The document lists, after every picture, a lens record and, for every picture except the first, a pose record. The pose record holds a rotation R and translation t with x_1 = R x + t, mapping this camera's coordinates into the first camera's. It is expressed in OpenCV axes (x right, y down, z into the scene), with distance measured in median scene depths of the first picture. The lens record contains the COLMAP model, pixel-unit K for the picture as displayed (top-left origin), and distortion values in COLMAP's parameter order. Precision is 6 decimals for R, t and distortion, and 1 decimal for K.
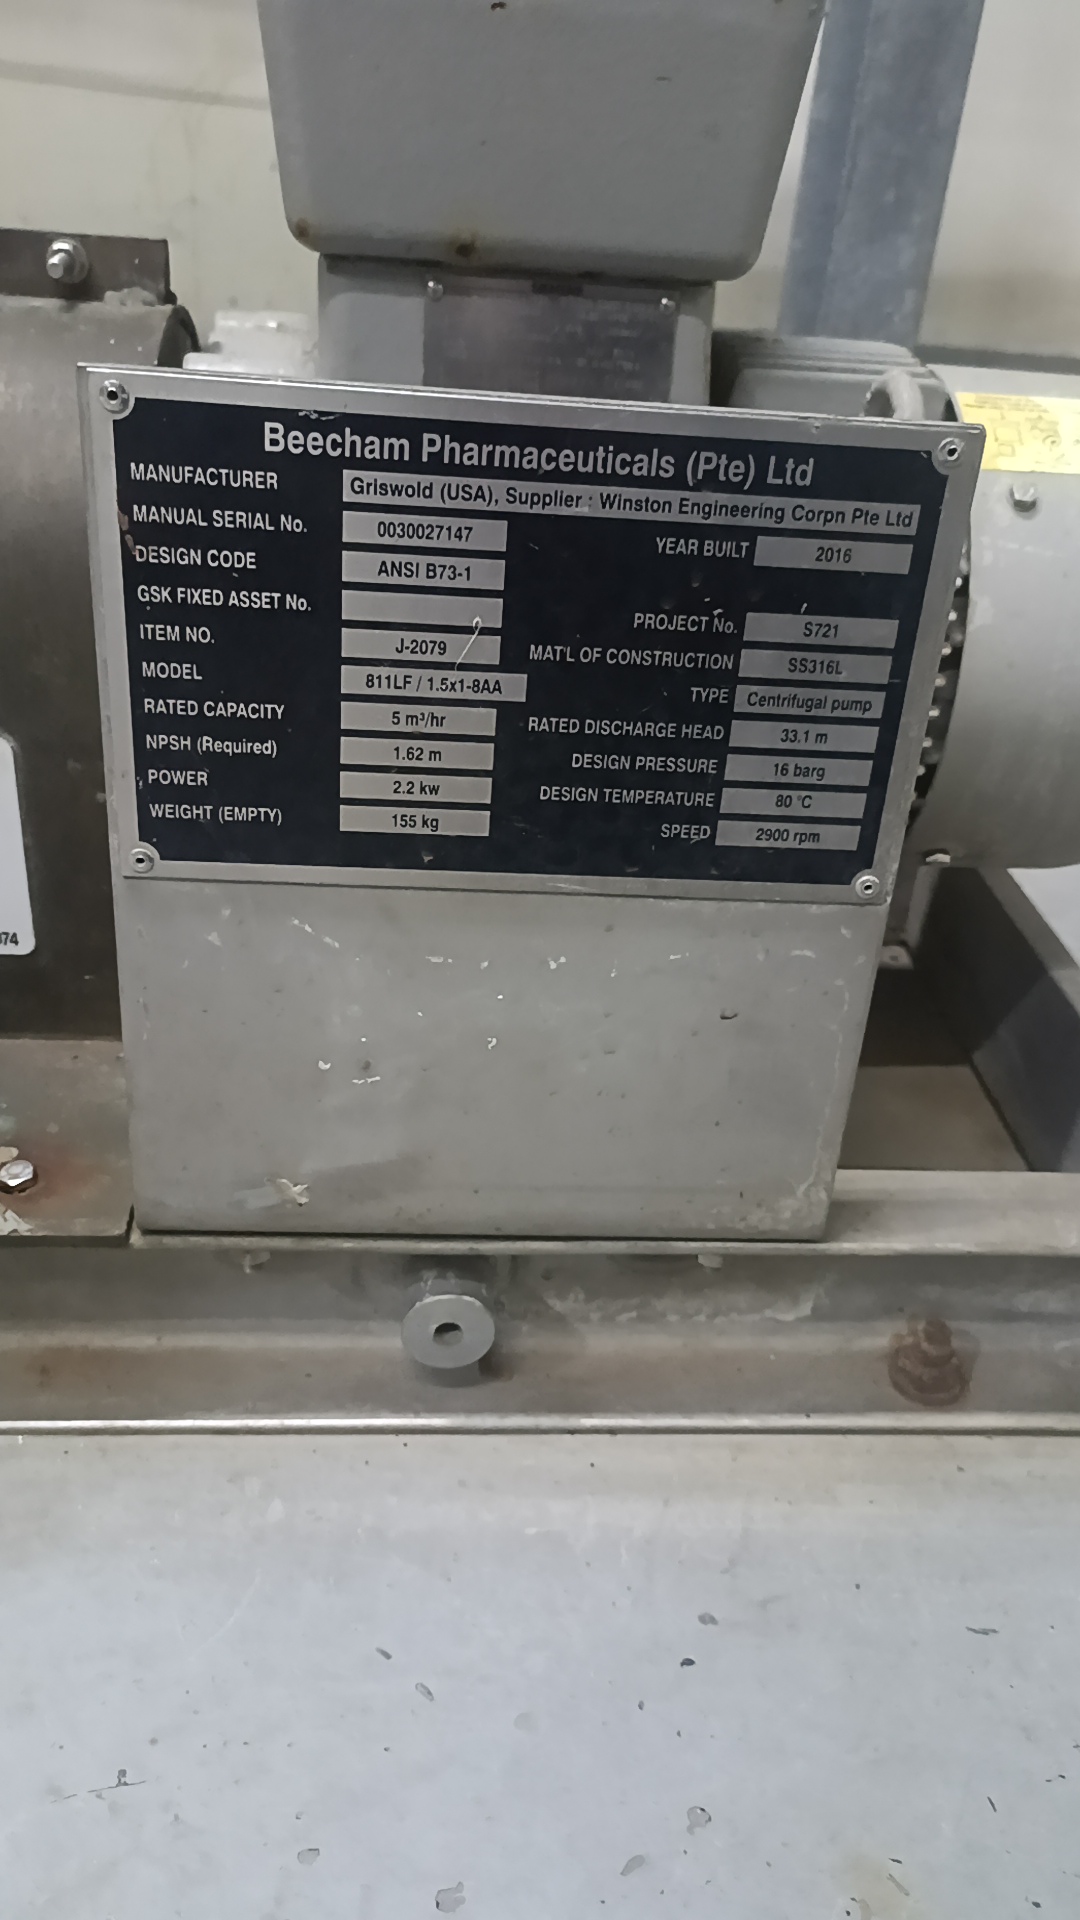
lens RADIAL K [[1510.1, 0, 545.9], [0, 1510.1, 968.9], [0, 0, 1]] dist [0.048496, -0.068628]
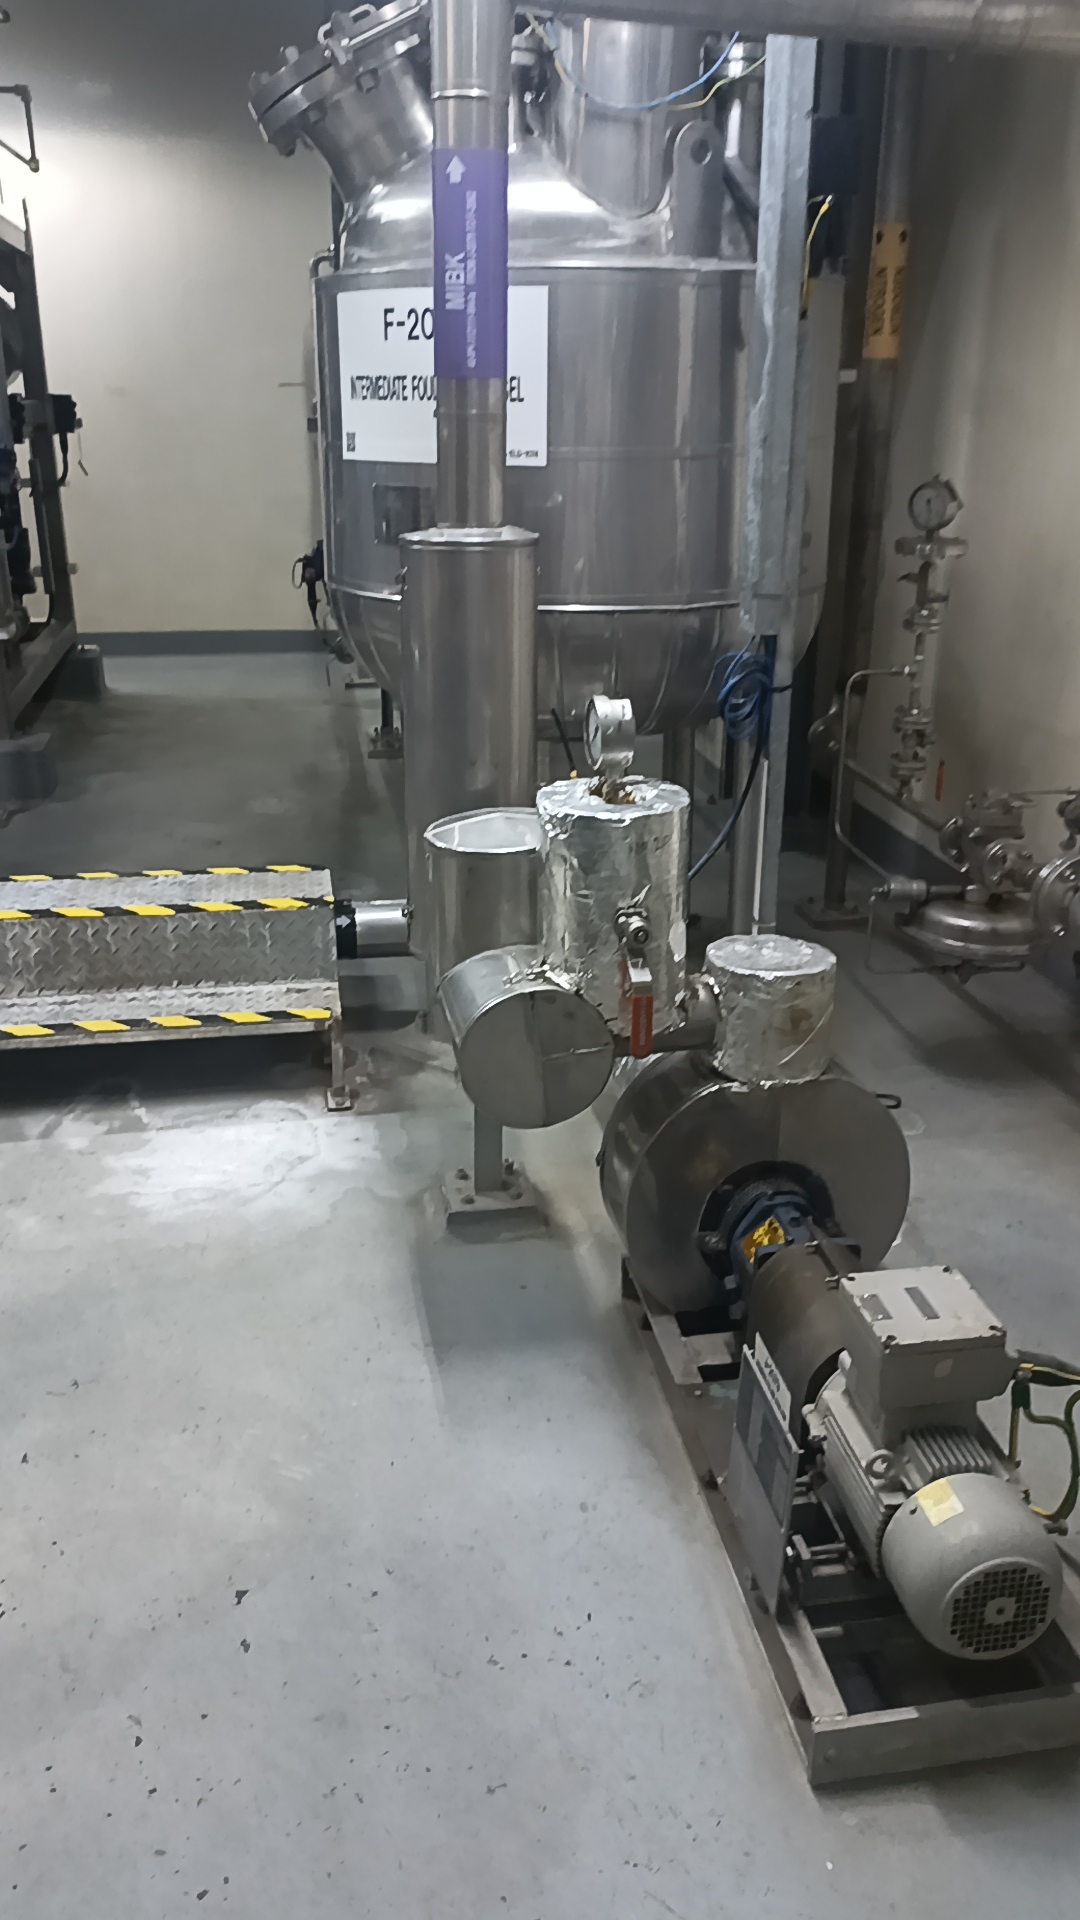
lens RADIAL K [[1483.8, 0, 546.5], [0, 1483.8, 969.3], [0, 0, 1]] dist [0.073290, -0.102230]
pose [[0.097247, 0.283175, -0.954125, 3.910340], [-0.516405, 0.833881, 0.194854, -1.949547], [0.850805, 0.473767, 0.227325, -1.346298]]
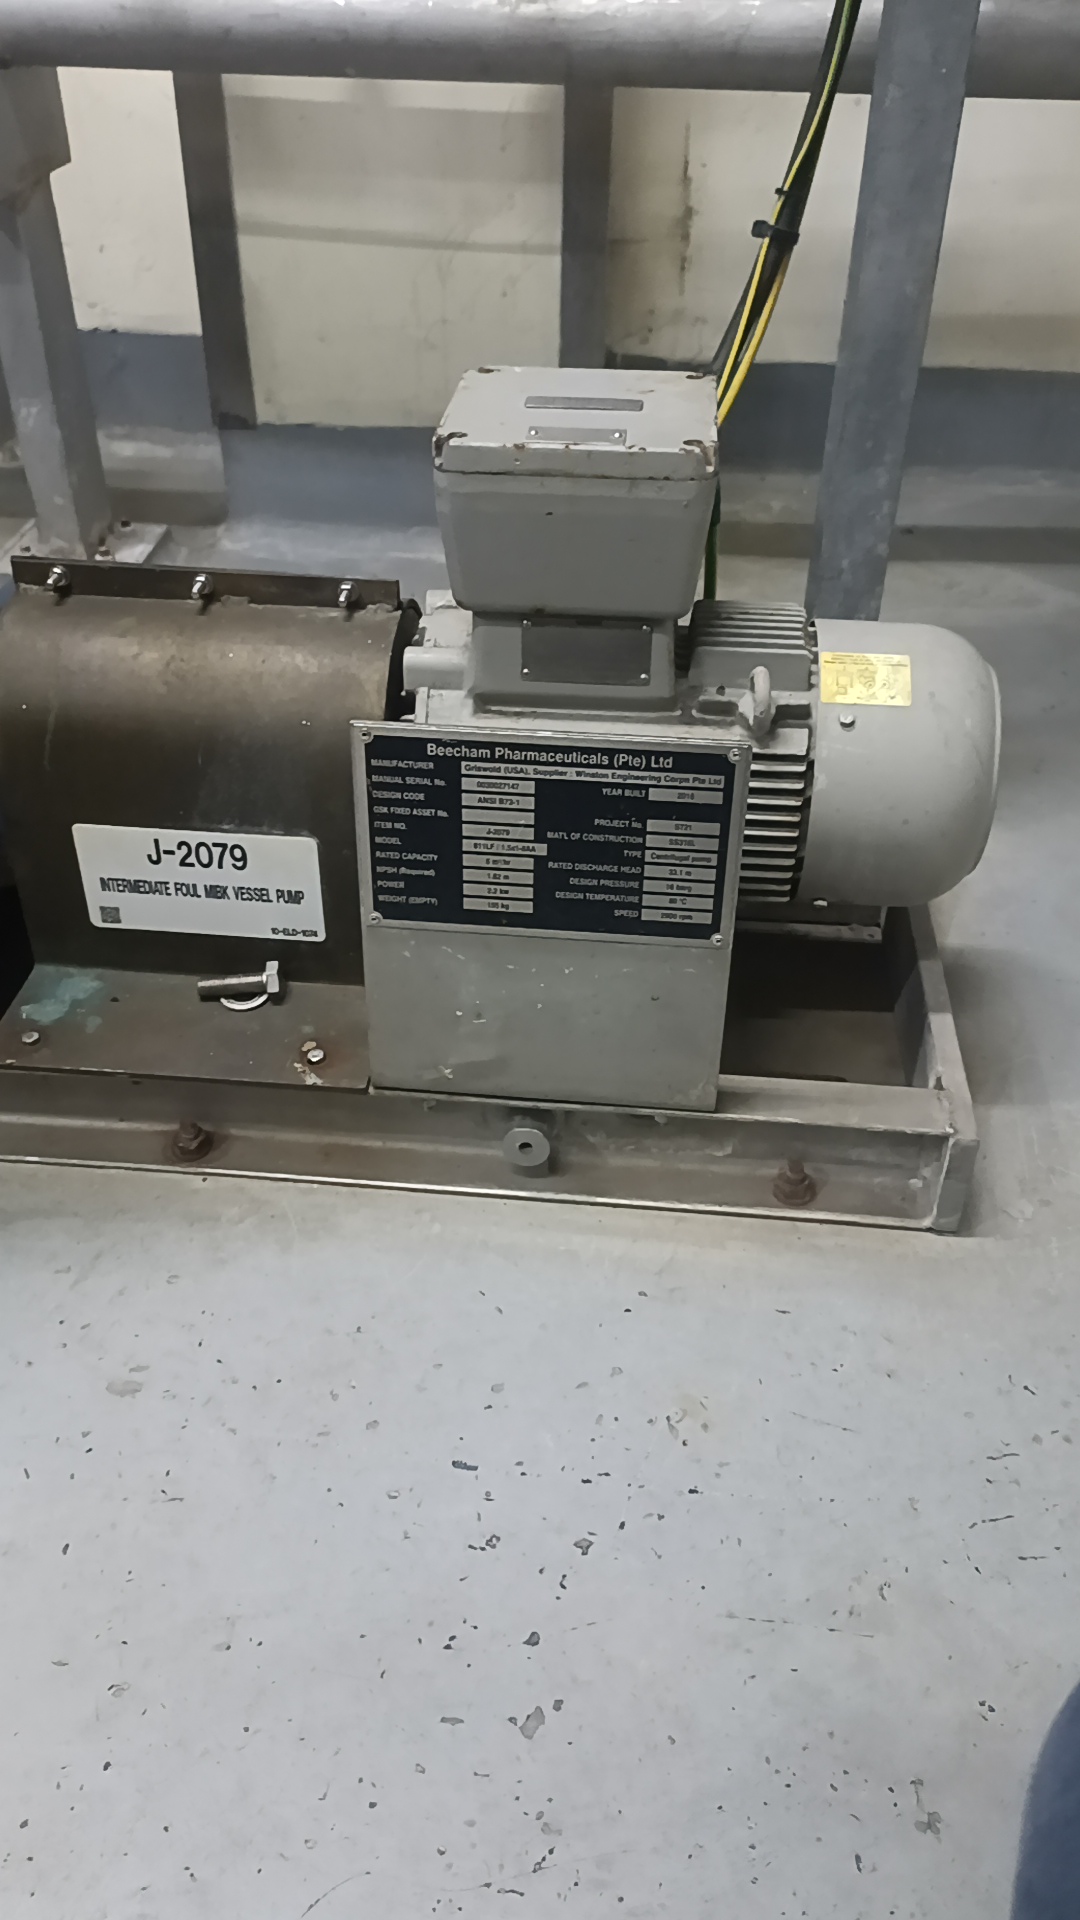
lens RADIAL K [[1483.8, 0, 546.5], [0, 1483.8, 969.3], [0, 0, 1]] dist [0.073290, -0.102230]
pose [[0.985050, 0.044435, -0.166442, 0.332438], [-0.030462, 0.995865, 0.085582, -0.188126], [0.169557, -0.079233, 0.982330, -1.052266]]
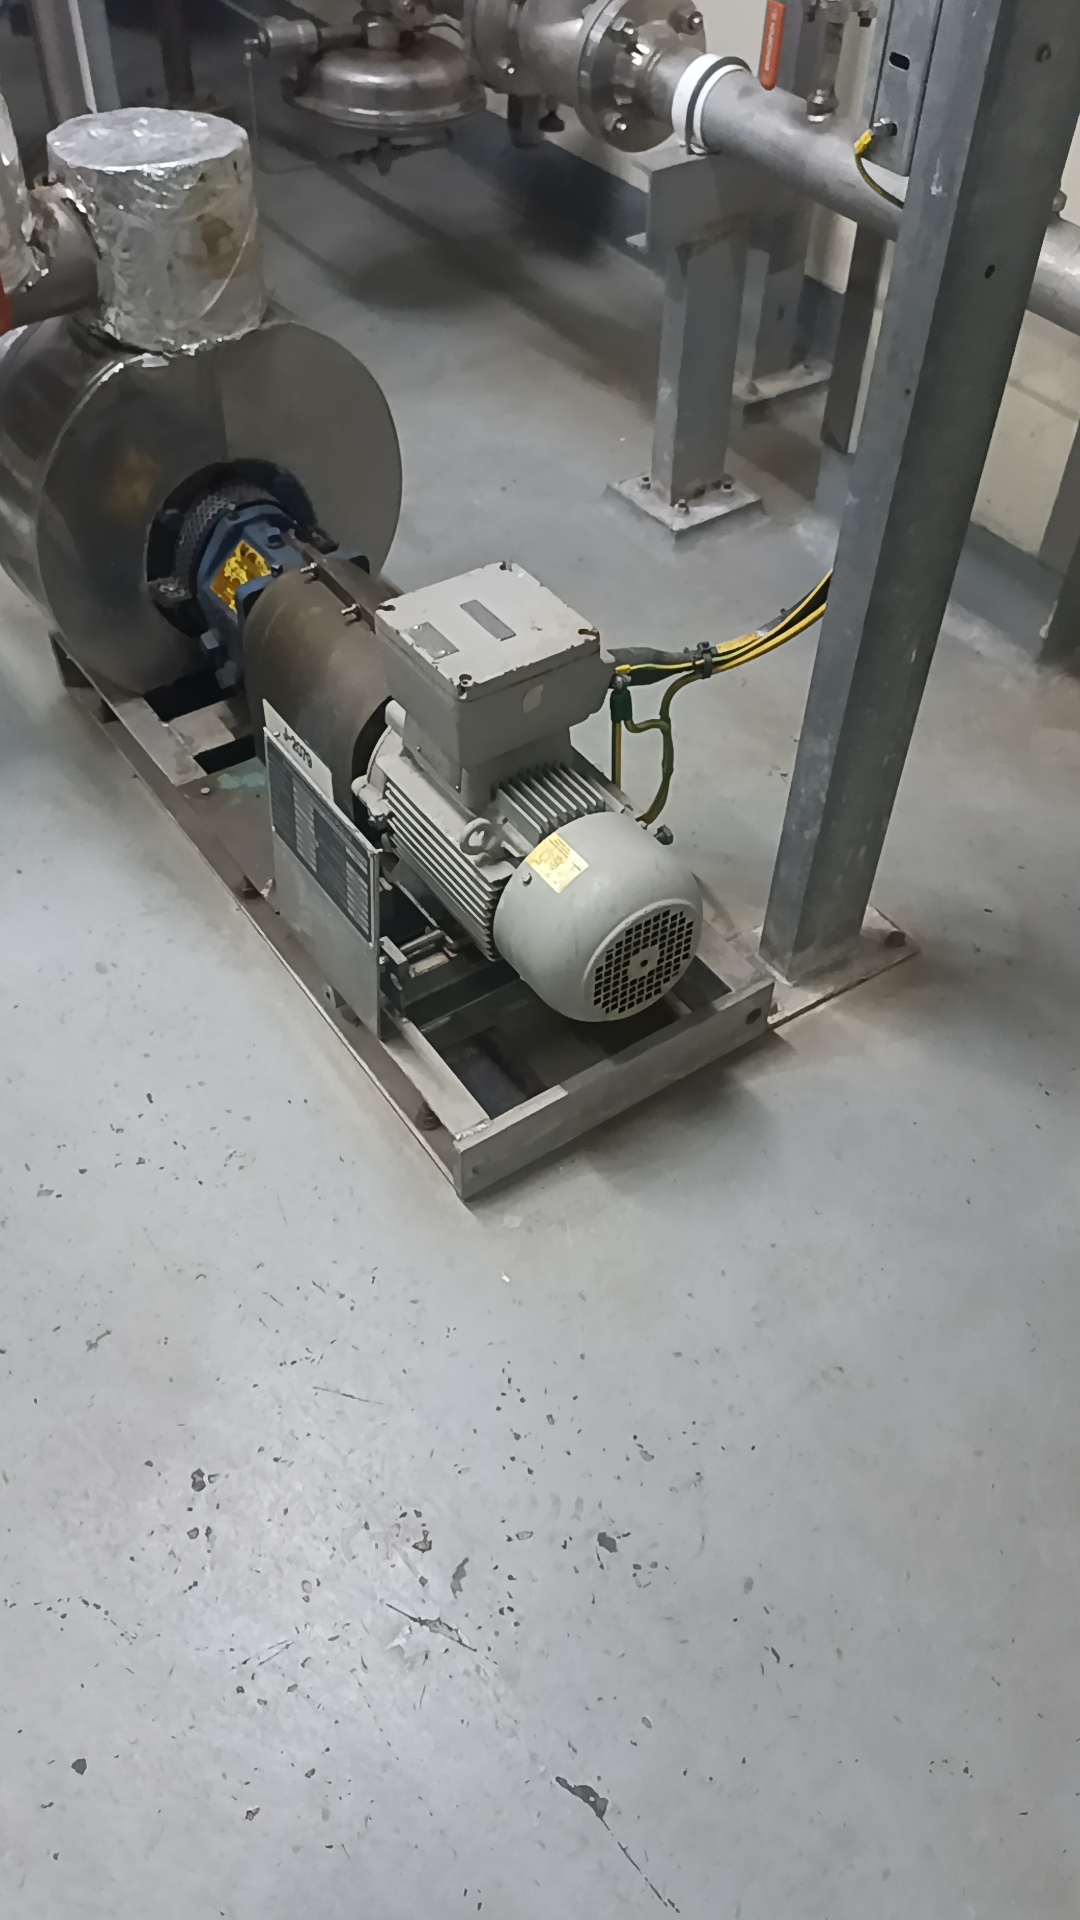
lens RADIAL K [[1483.8, 0, 546.5], [0, 1483.8, 969.3], [0, 0, 1]] dist [0.073290, -0.102230]
pose [[0.508342, 0.583996, -0.632880, 2.657598], [-0.436095, 0.808293, 0.395579, -1.565631], [0.742569, 0.074906, 0.665567, -0.959658]]
